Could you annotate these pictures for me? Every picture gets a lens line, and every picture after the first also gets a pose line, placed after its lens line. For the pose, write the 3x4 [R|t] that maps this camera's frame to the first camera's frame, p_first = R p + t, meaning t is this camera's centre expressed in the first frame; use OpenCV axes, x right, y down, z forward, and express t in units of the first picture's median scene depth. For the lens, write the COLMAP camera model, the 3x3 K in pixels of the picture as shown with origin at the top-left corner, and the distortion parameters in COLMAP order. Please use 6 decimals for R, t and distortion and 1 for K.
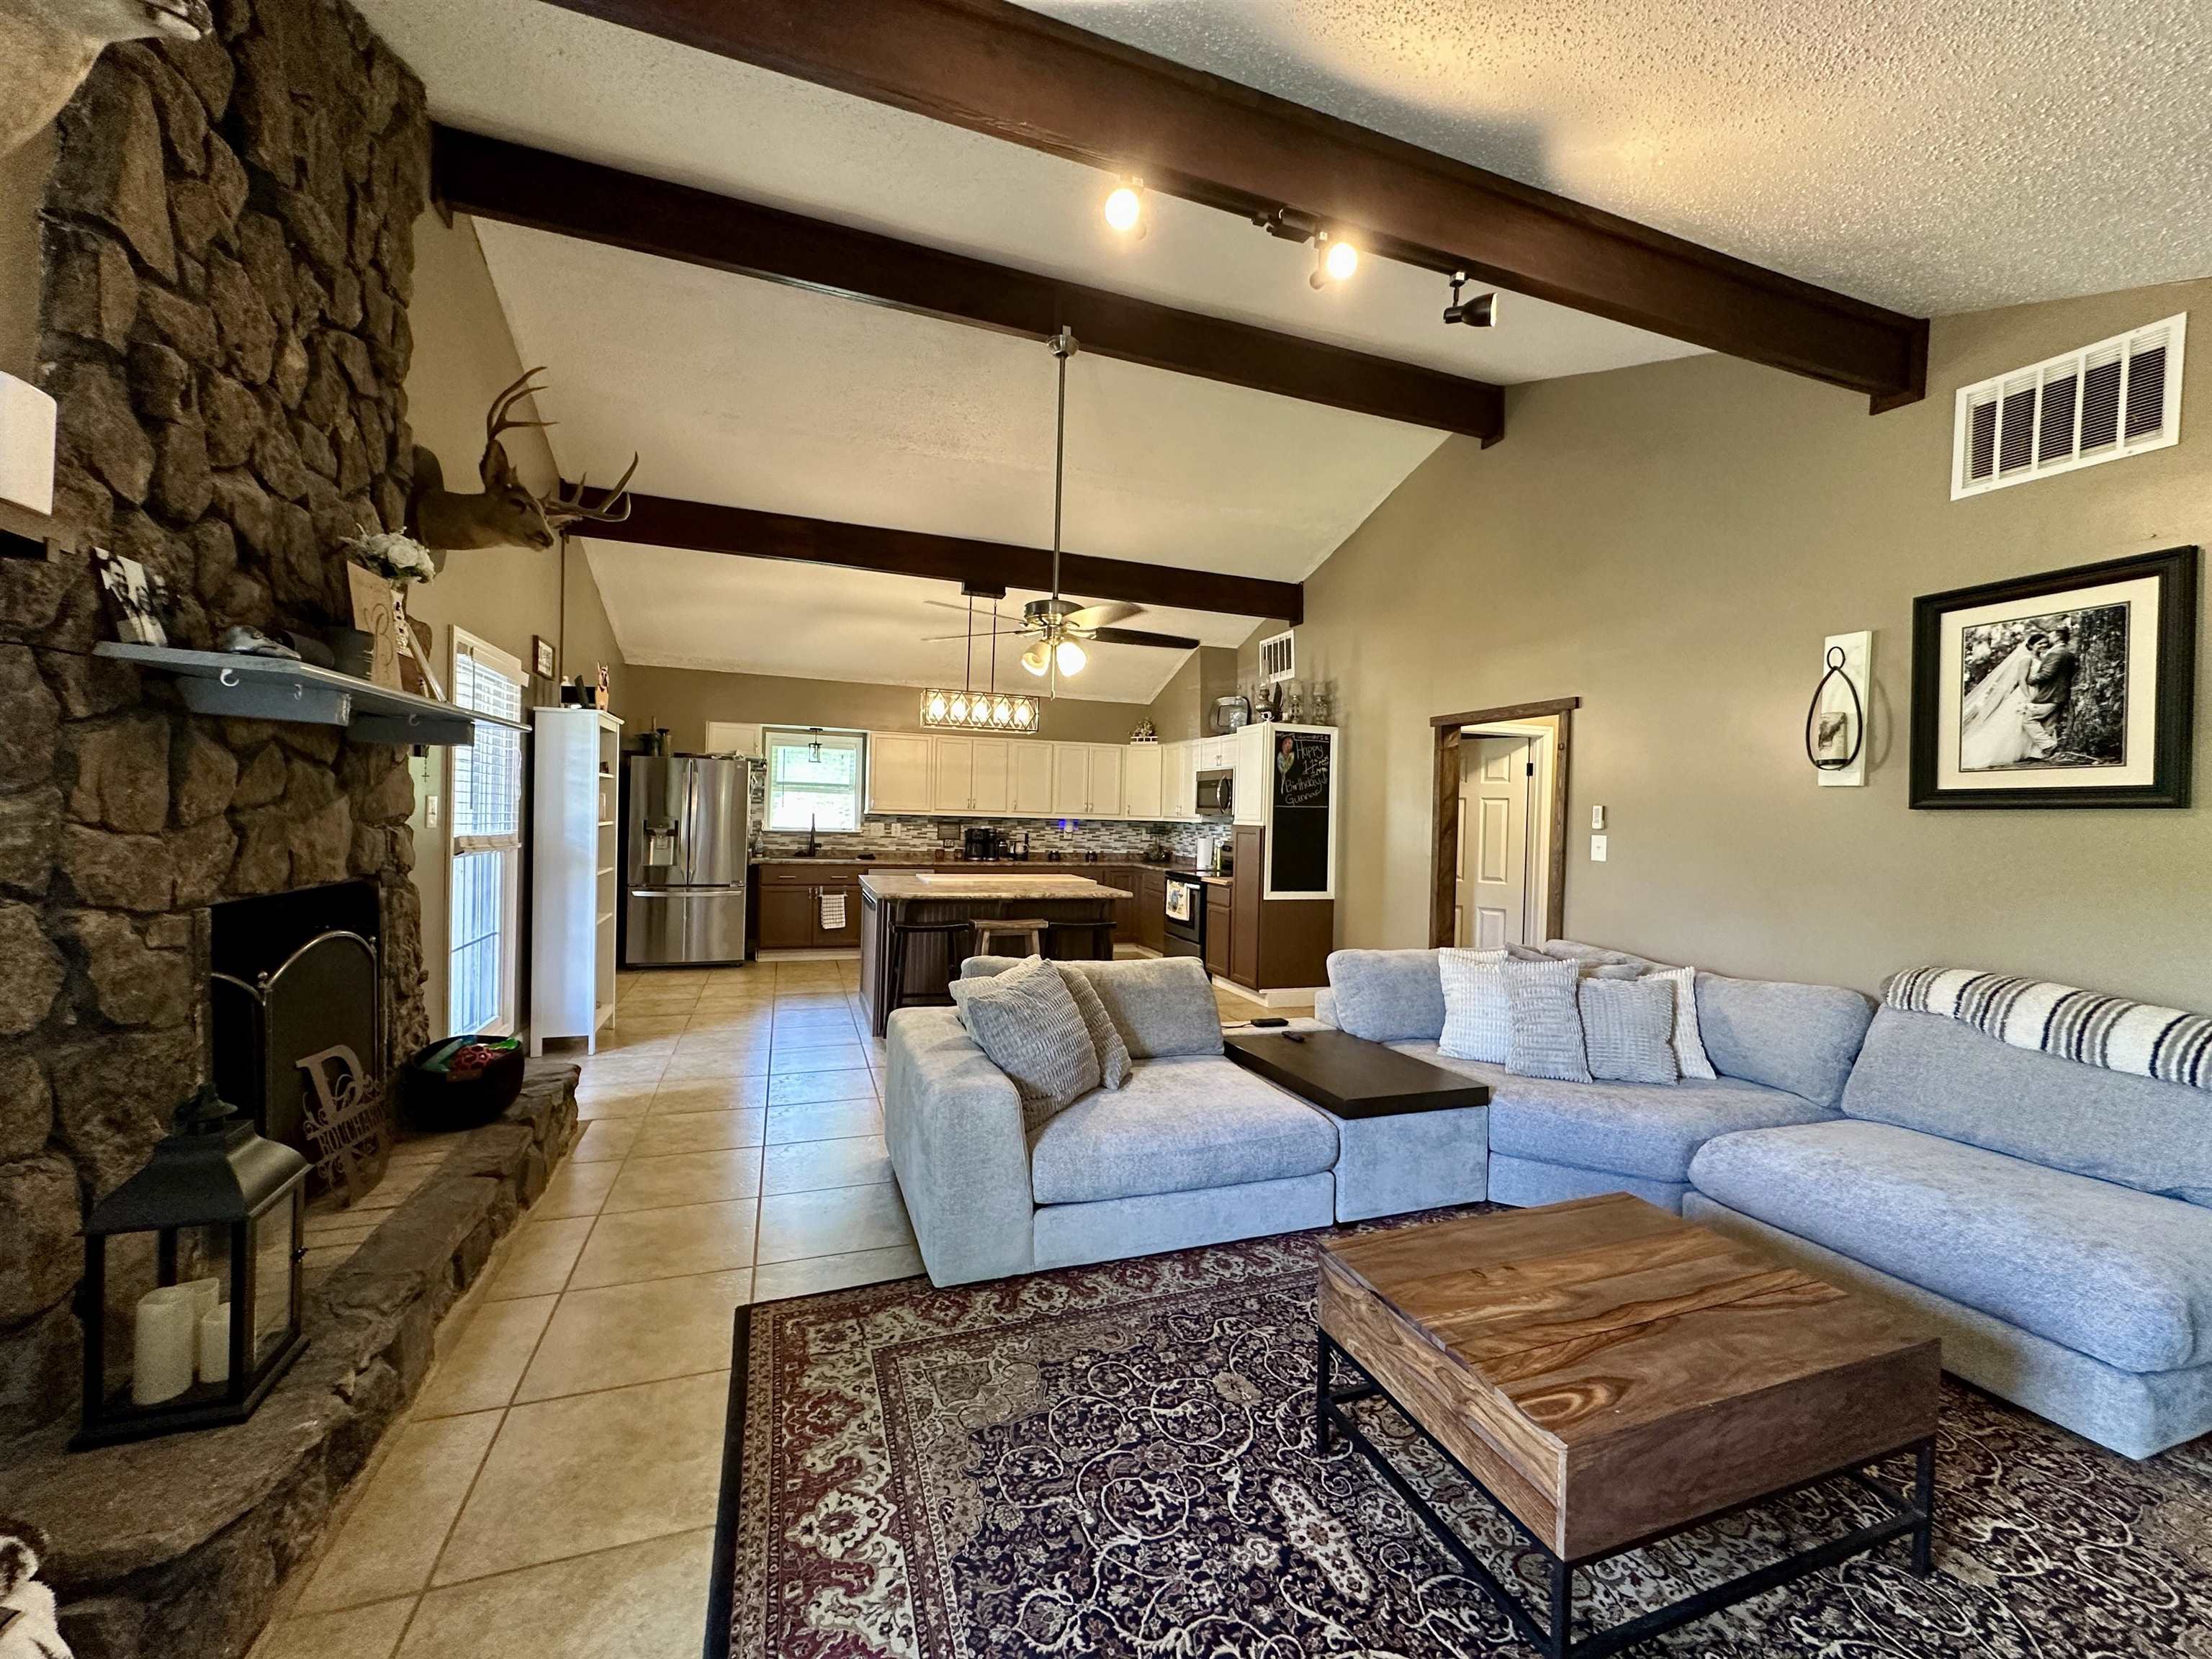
lens RADIAL K [[878.7, 0, 1107.6], [0, 878.7, 823.2], [0, 0, 1]] dist [0.002479, -0.000035]
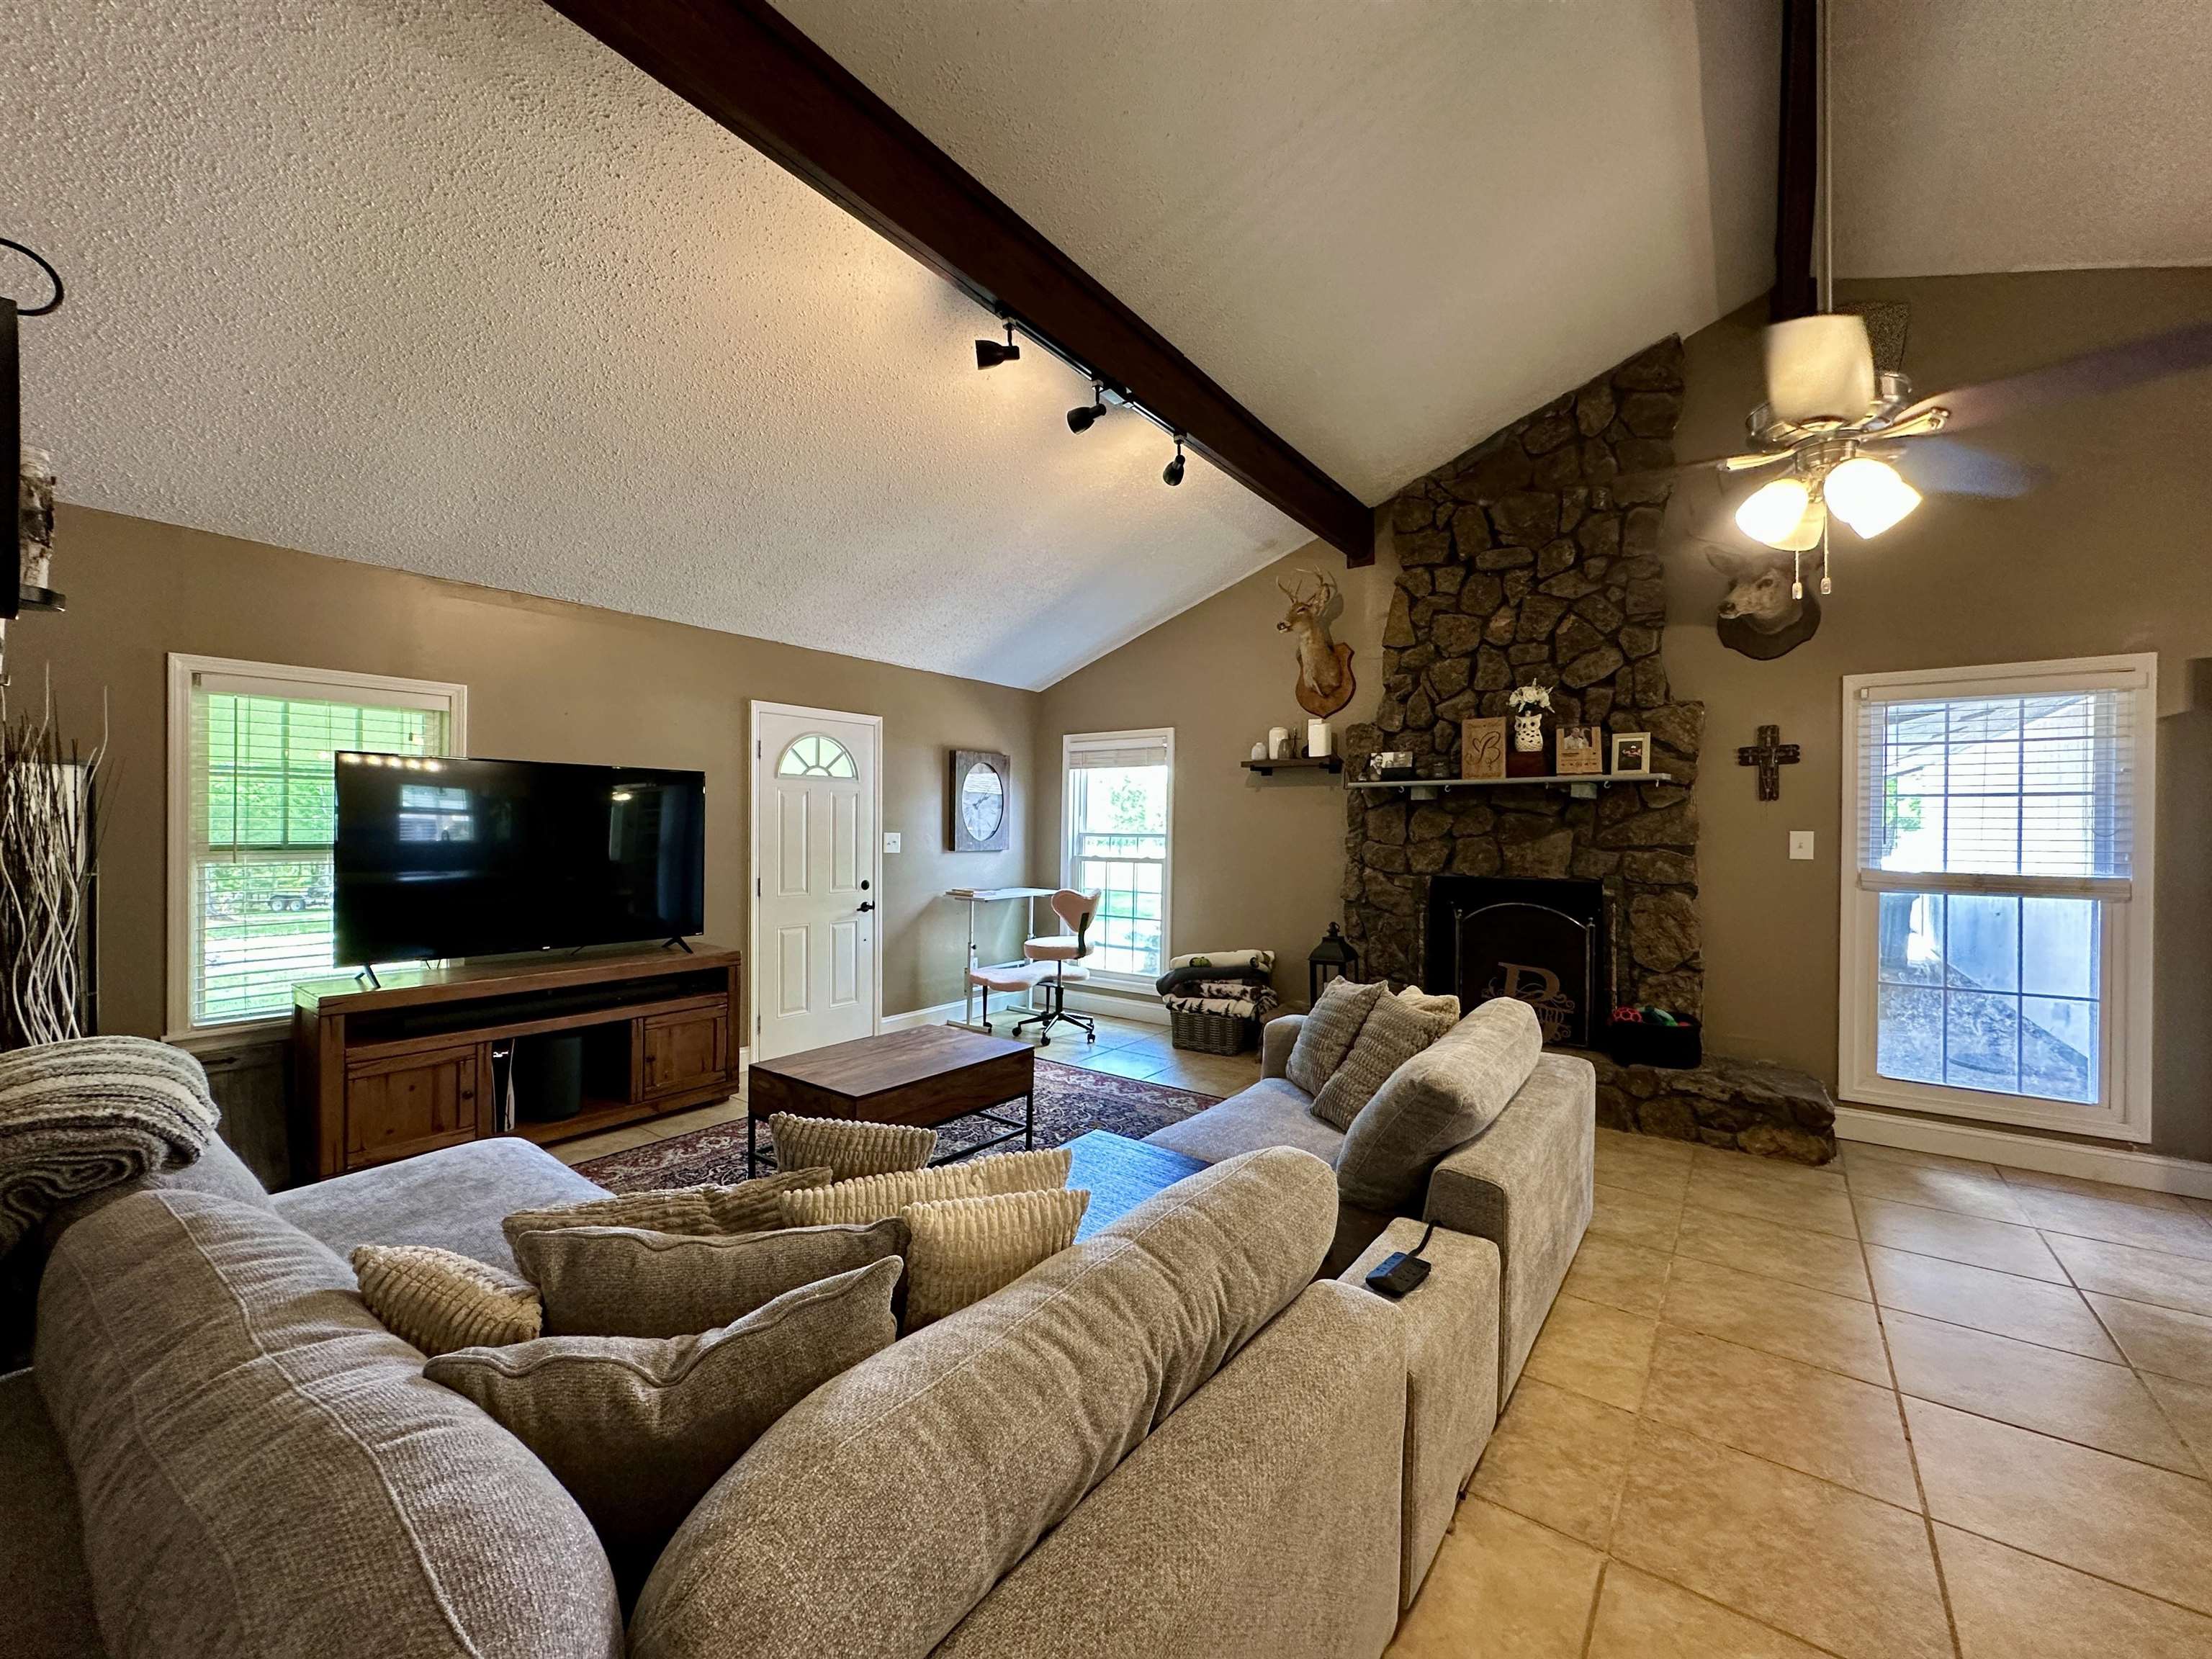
lens RADIAL K [[878.7, 0, 1110.3], [0, 878.7, 831.8], [0, 0, 1]] dist [0.002479, -0.000035]
pose [[-0.835926, -0.029064, -0.548072, 0.463844], [-0.034905, 0.999391, 0.000241, 0.000327], [0.547731, 0.019332, -0.836431, 1.068347]]
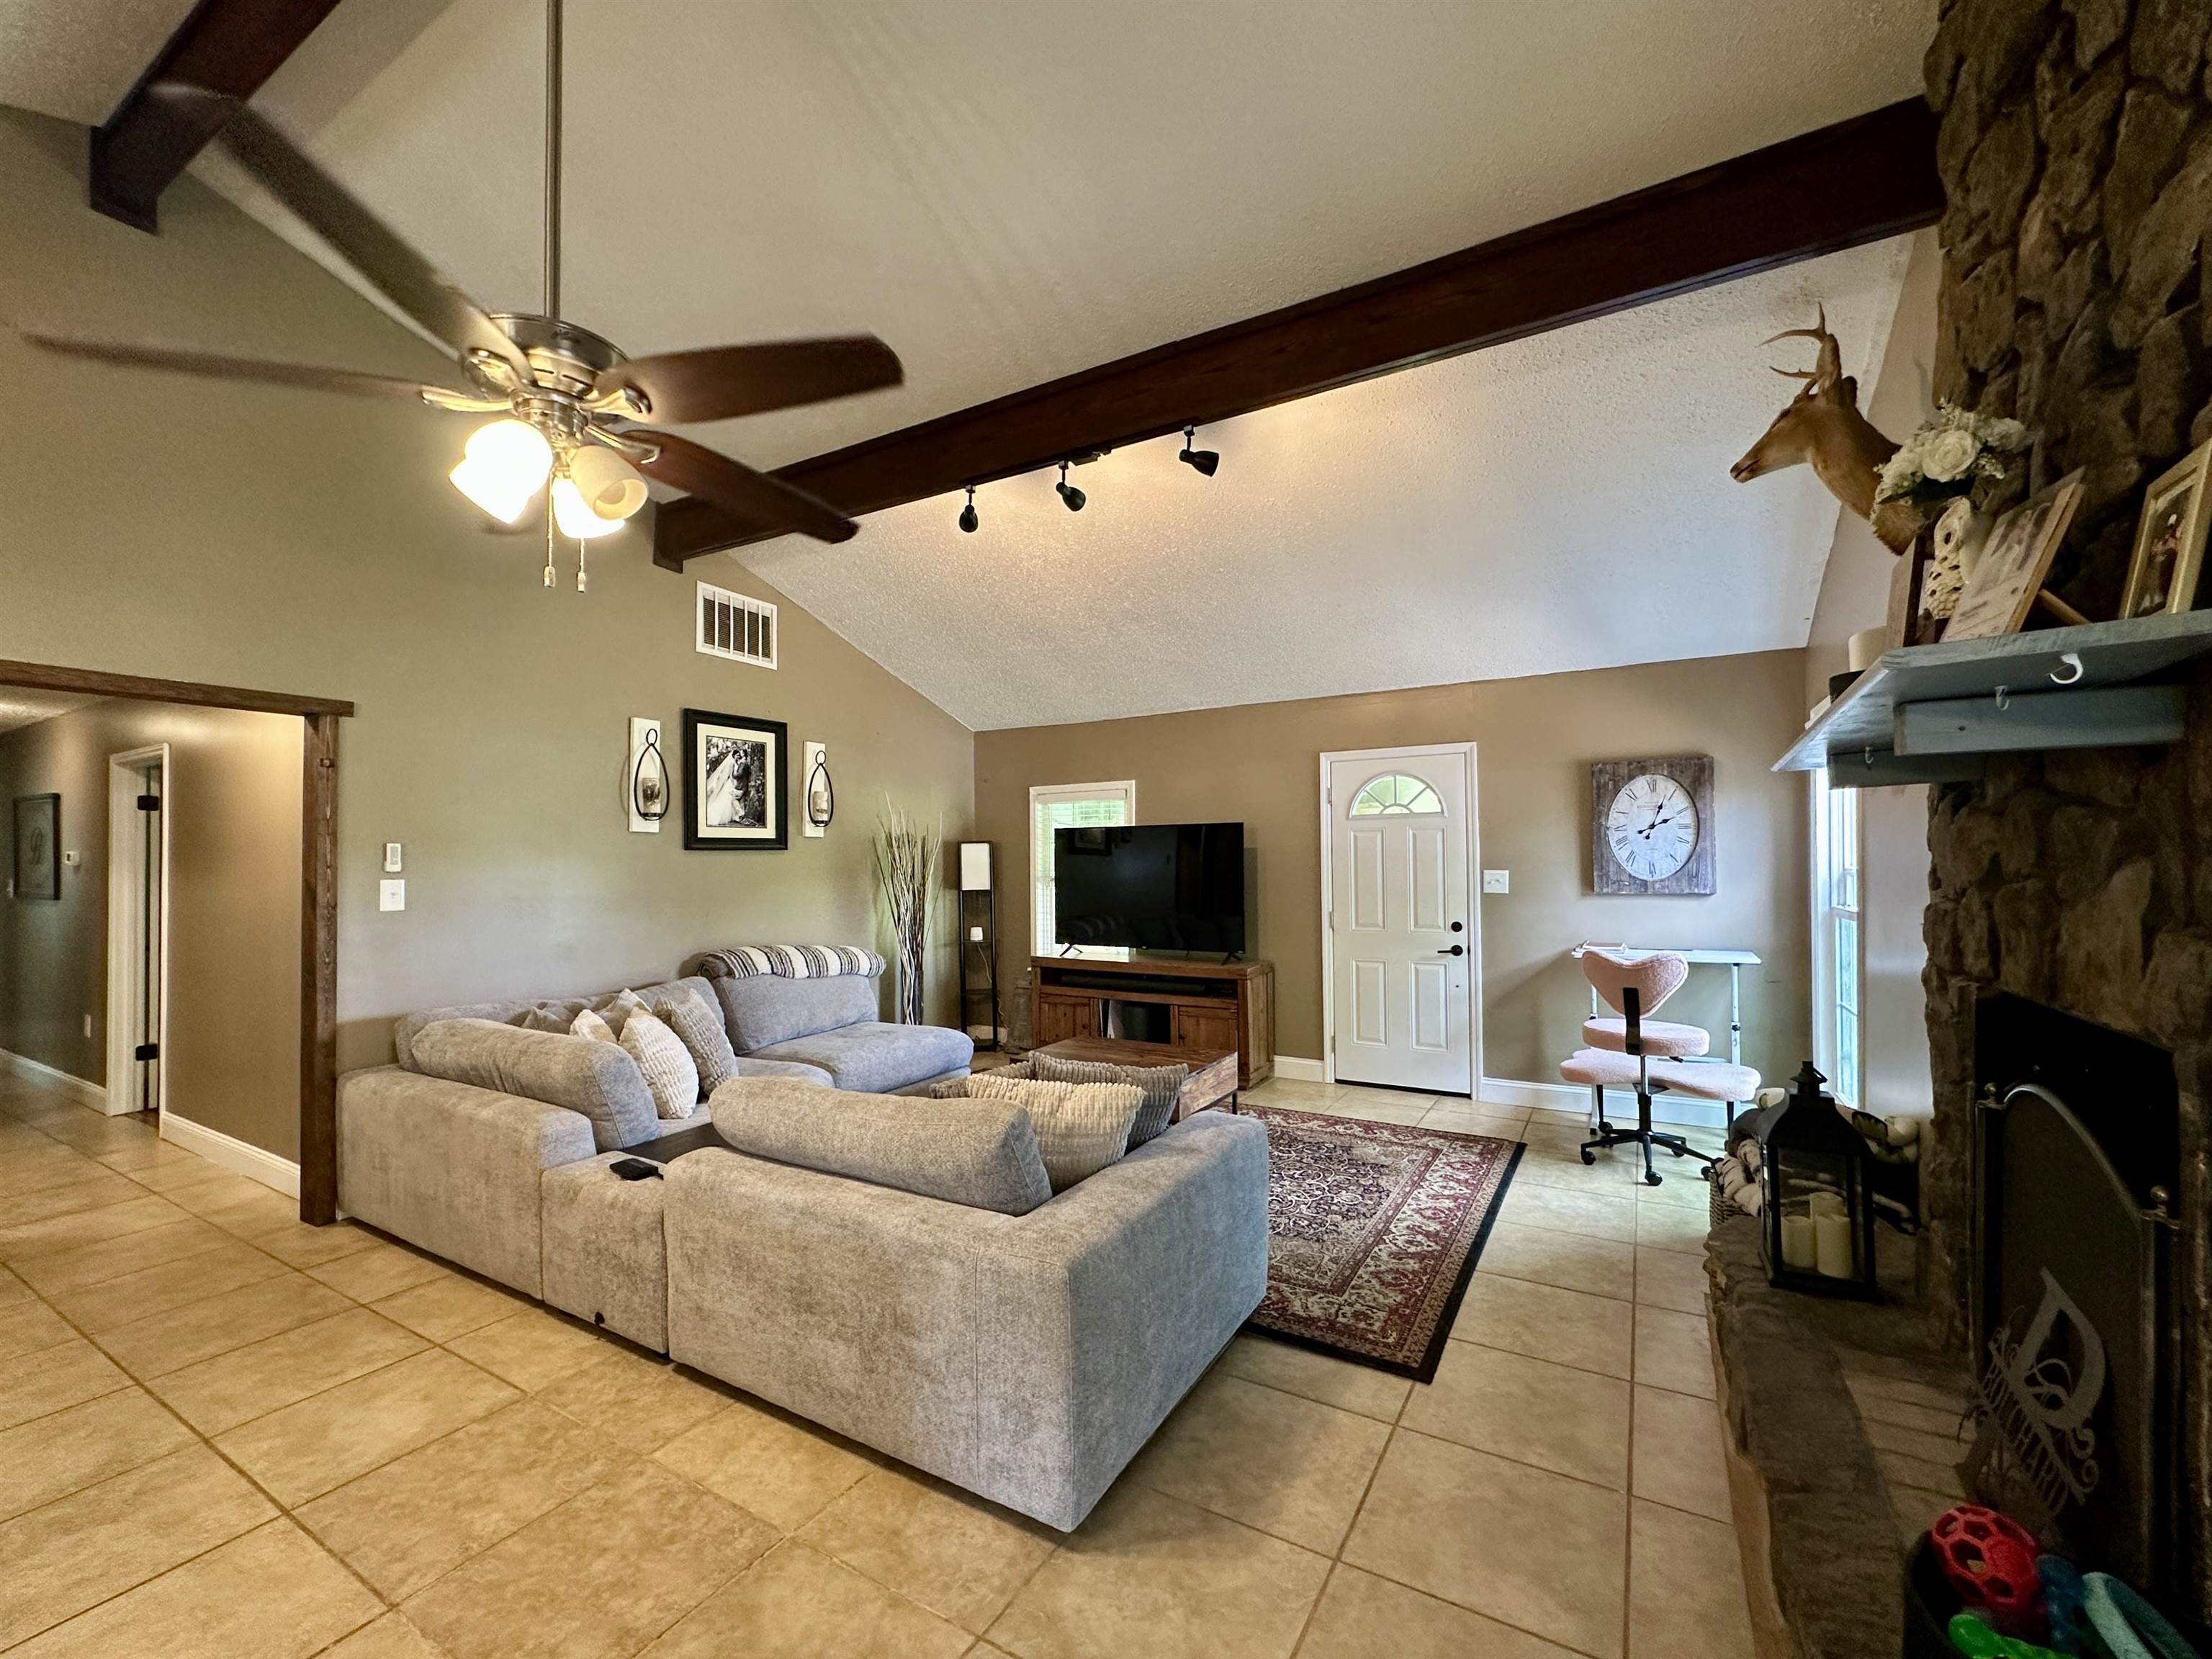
lens RADIAL K [[911.8, 0, 1104.5], [0, 911.8, 848.6], [0, 0, 1]] dist [0.001508, -0.000154]
pose [[-0.634492, -0.009442, 0.772872, -0.485527], [-0.001779, 0.999941, 0.010756, -0.024282], [-0.772927, 0.005450, -0.634471, 0.961351]]
